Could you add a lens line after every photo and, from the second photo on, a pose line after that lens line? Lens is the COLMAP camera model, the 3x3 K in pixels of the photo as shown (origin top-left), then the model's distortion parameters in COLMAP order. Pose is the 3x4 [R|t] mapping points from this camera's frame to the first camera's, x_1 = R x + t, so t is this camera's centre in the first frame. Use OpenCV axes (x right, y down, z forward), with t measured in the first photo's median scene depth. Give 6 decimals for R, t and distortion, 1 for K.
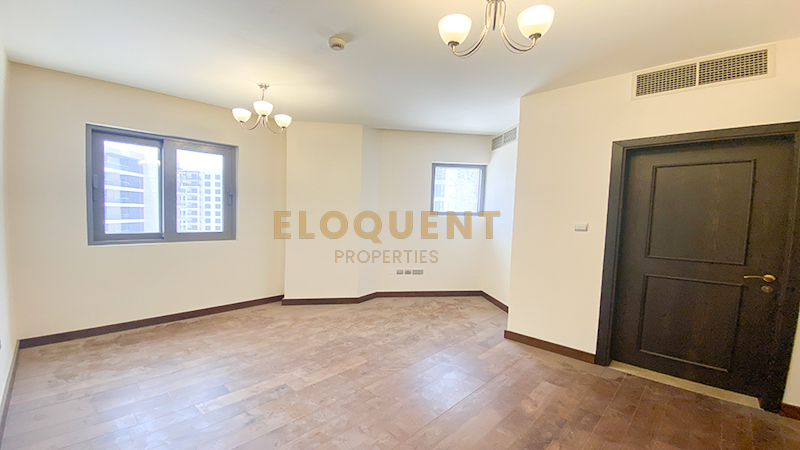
lens RADIAL K [[331.0, 0, 397.4], [0, 331.0, 226.6], [0, 0, 1]] dist [0.028992, -0.031026]
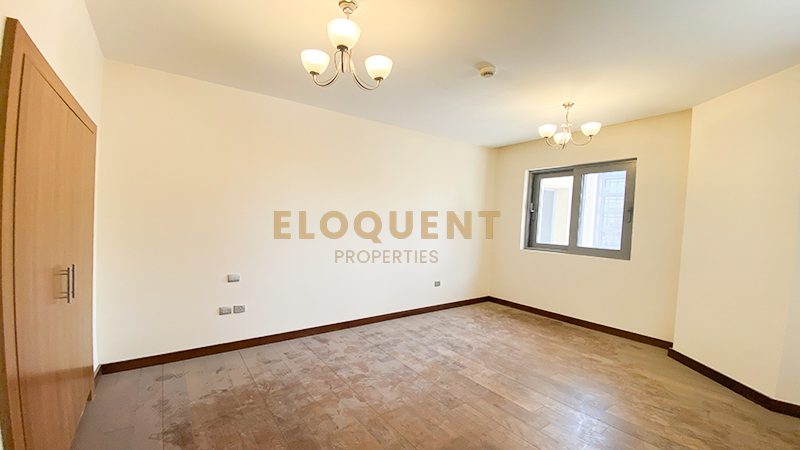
lens RADIAL K [[331.0, 0, 397.4], [0, 331.0, 226.6], [0, 0, 1]] dist [0.028992, -0.031026]
pose [[-0.174341, 0.002154, -0.984683, 0.624040], [-0.073068, 0.997212, 0.015118, -0.025061], [0.981971, 0.074585, -0.173697, 0.646238]]
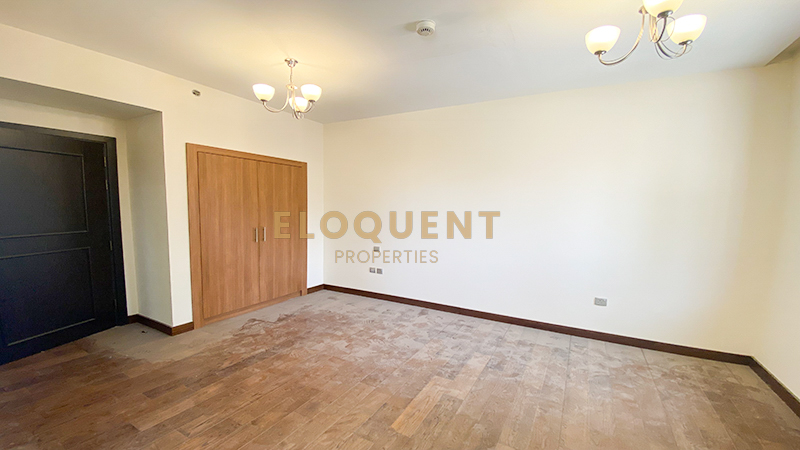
lens RADIAL K [[331.0, 0, 397.4], [0, 331.0, 226.6], [0, 0, 1]] dist [0.028992, -0.031026]
pose [[-0.966696, -0.019149, -0.255209, 0.066363], [-0.046723, 0.993643, 0.102424, -0.062077], [0.251625, 0.110937, -0.961446, 1.318506]]
